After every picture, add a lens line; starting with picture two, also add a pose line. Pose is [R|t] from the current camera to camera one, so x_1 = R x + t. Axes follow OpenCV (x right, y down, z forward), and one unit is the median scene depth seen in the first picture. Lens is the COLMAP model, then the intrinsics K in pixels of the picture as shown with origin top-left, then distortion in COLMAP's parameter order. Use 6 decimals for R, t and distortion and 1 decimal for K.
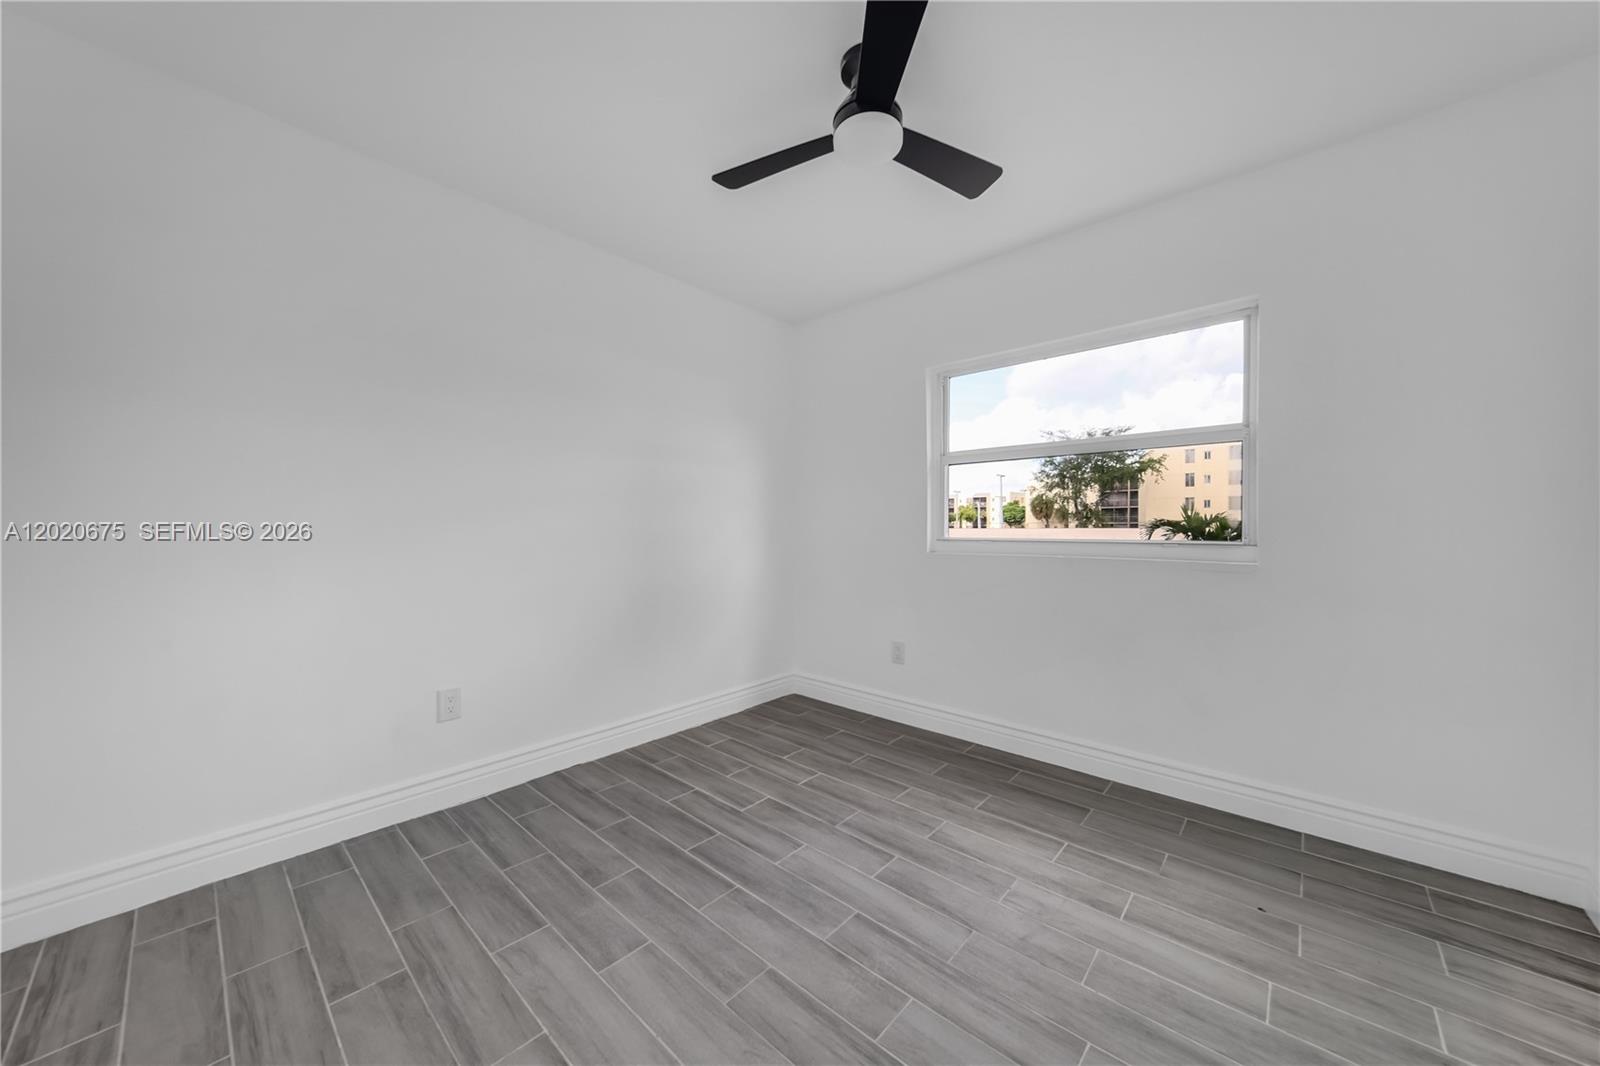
lens RADIAL K [[563.0, 0, 815.9], [0, 563.0, 532.9], [0, 0, 1]] dist [-0.007378, -0.000101]
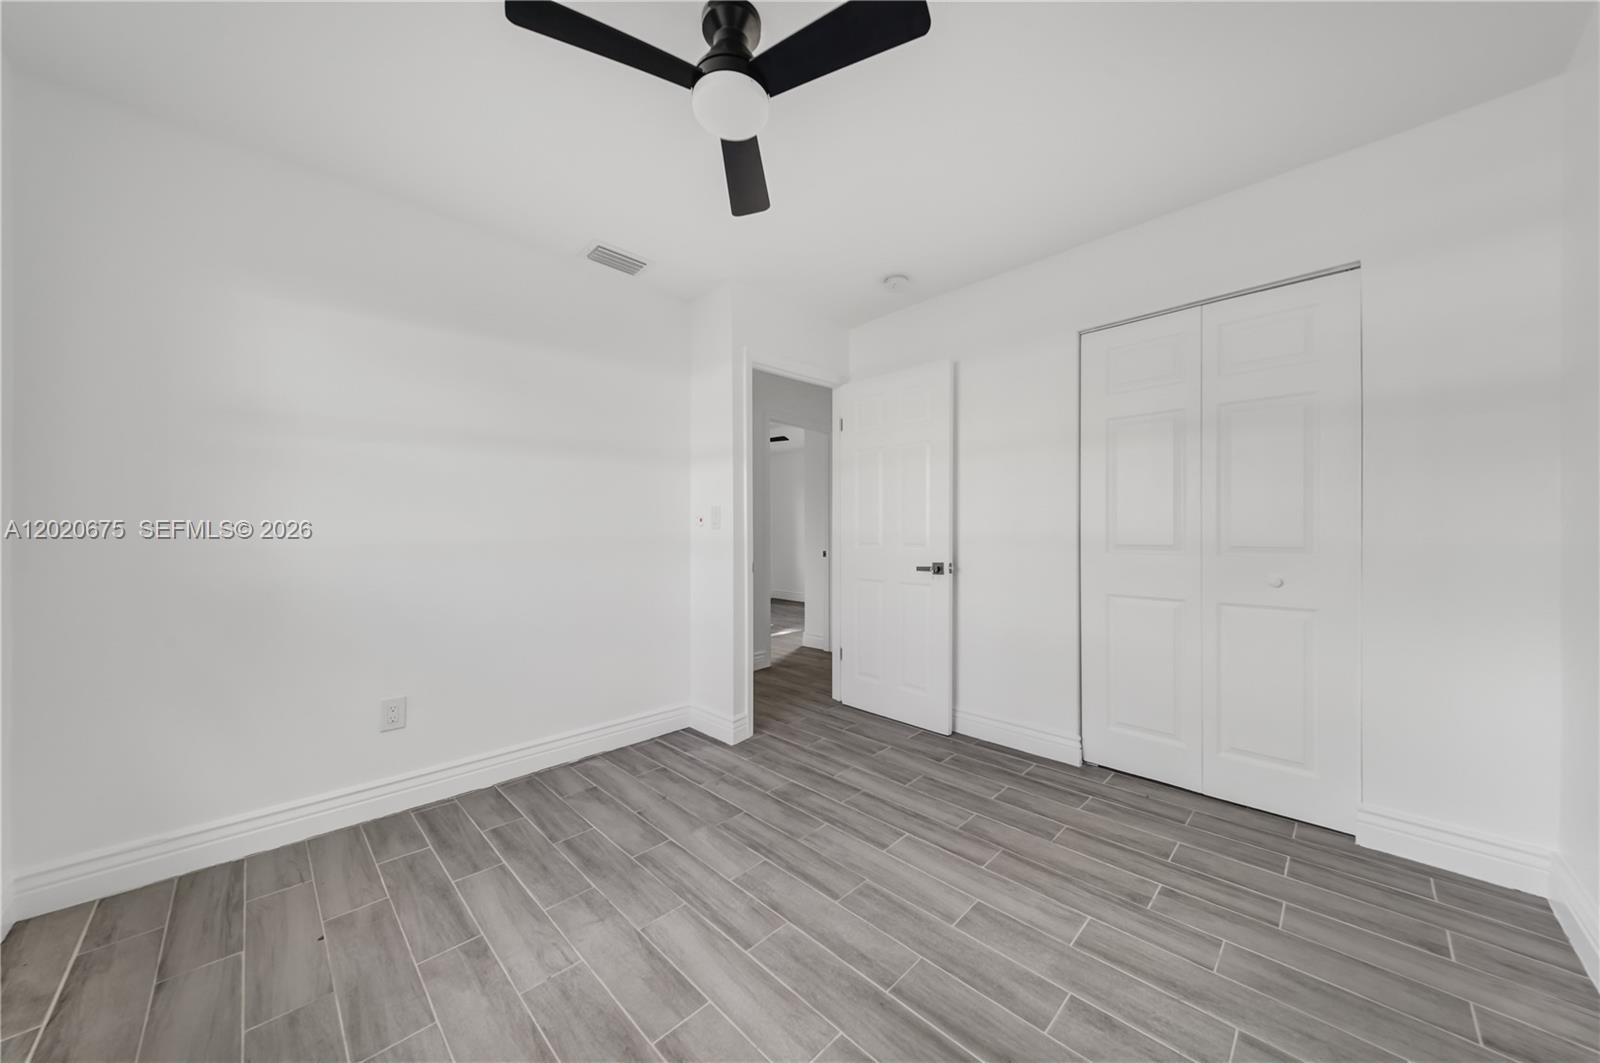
lens RADIAL K [[545.5, 0, 794.5], [0, 545.5, 534.7], [0, 0, 1]] dist [-0.000209, -0.000019]
pose [[-0.995682, 0.003222, 0.092776, -0.082630], [0.005274, 0.999747, 0.021885, -0.024434], [-0.092682, 0.022280, -0.995446, 1.718299]]
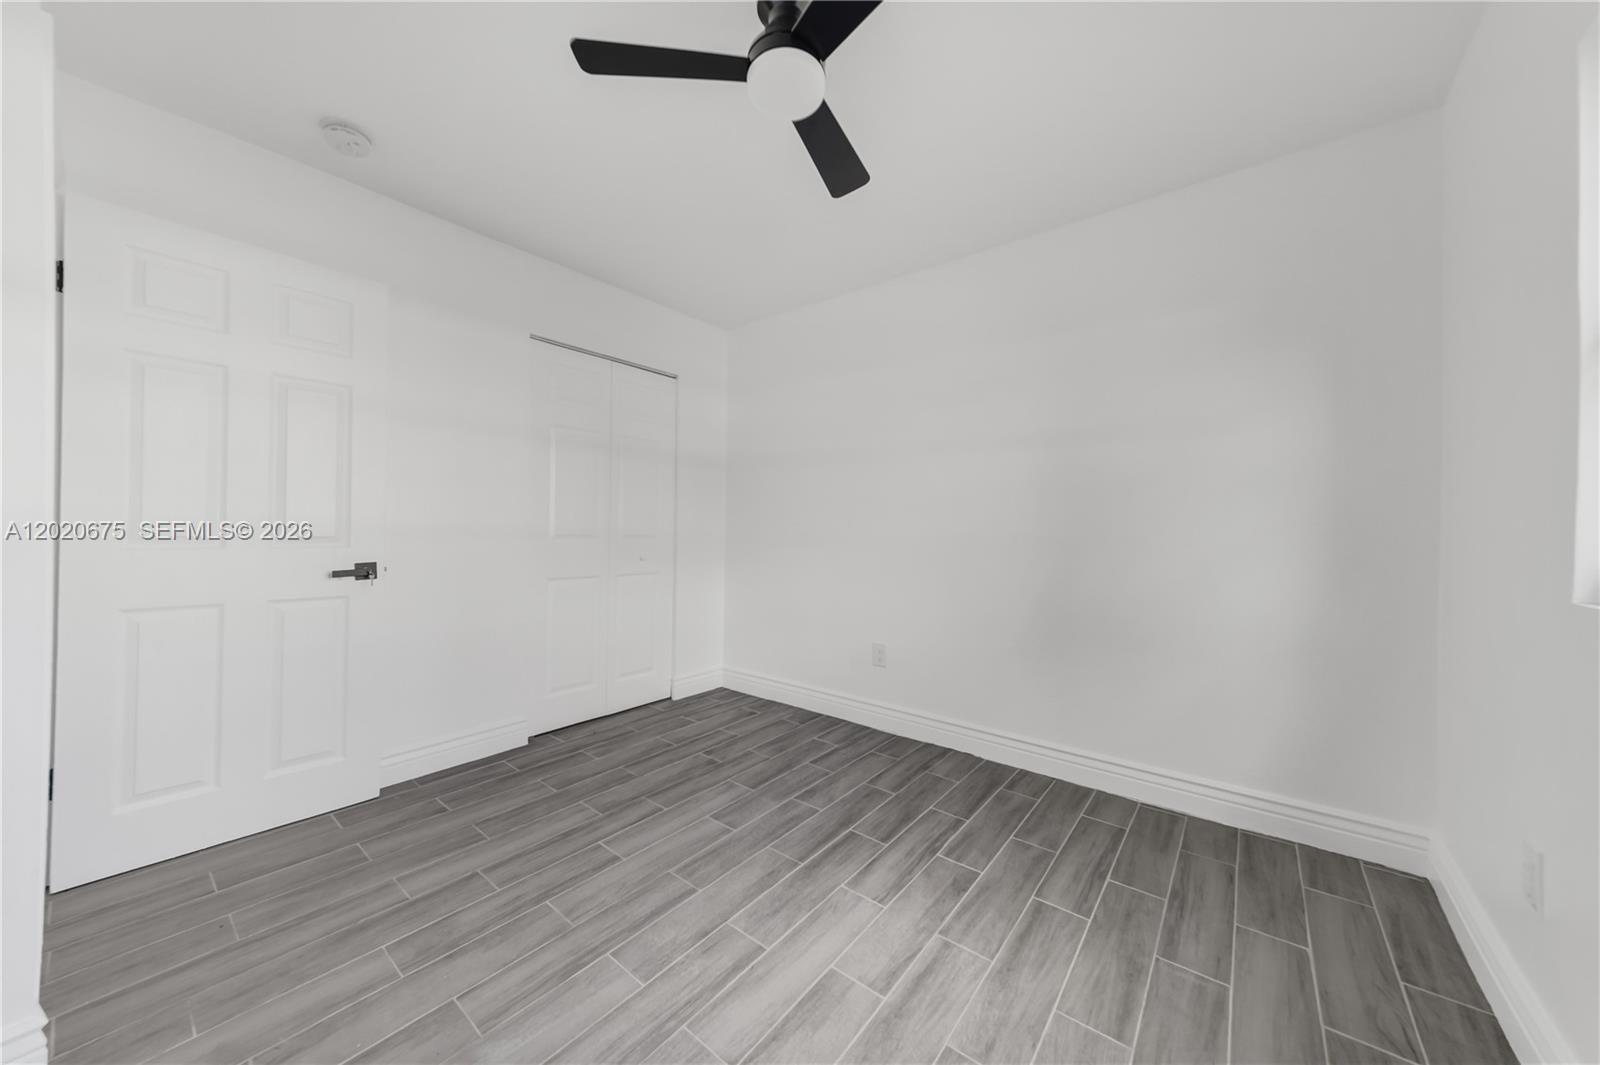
lens RADIAL K [[575.1, 0, 791.7], [0, 575.1, 529.1], [0, 0, 1]] dist [0.015137, -0.007937]
pose [[0.019335, 0.006857, -0.999790, 0.916132], [-0.023031, 0.999714, 0.006411, -0.003619], [0.999548, 0.022902, 0.019487, 0.924699]]
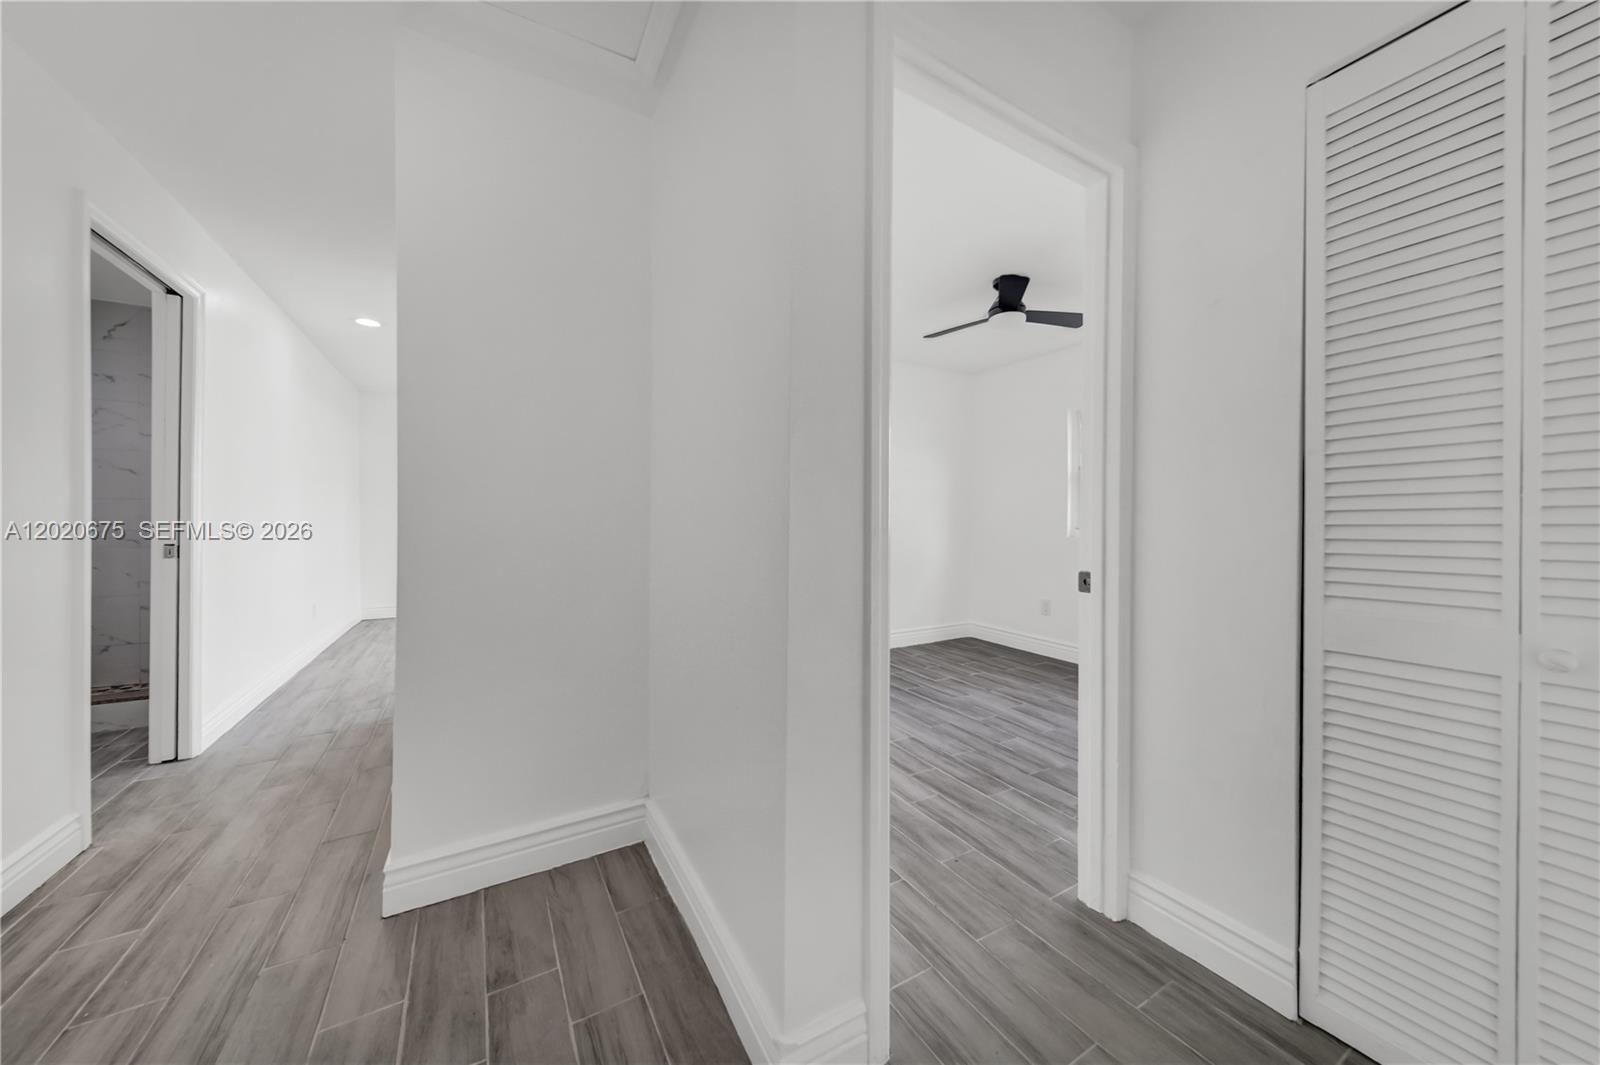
lens RADIAL K [[578.5, 0, 823.7], [0, 578.5, 517.9], [0, 0, 1]] dist [-0.001022, -0.000230]
pose [[0.953595, 0.007967, -0.300988, 0.089270], [-0.013761, 0.999759, -0.017133, 0.037368], [0.300779, 0.020480, 0.953474, -0.992495]]
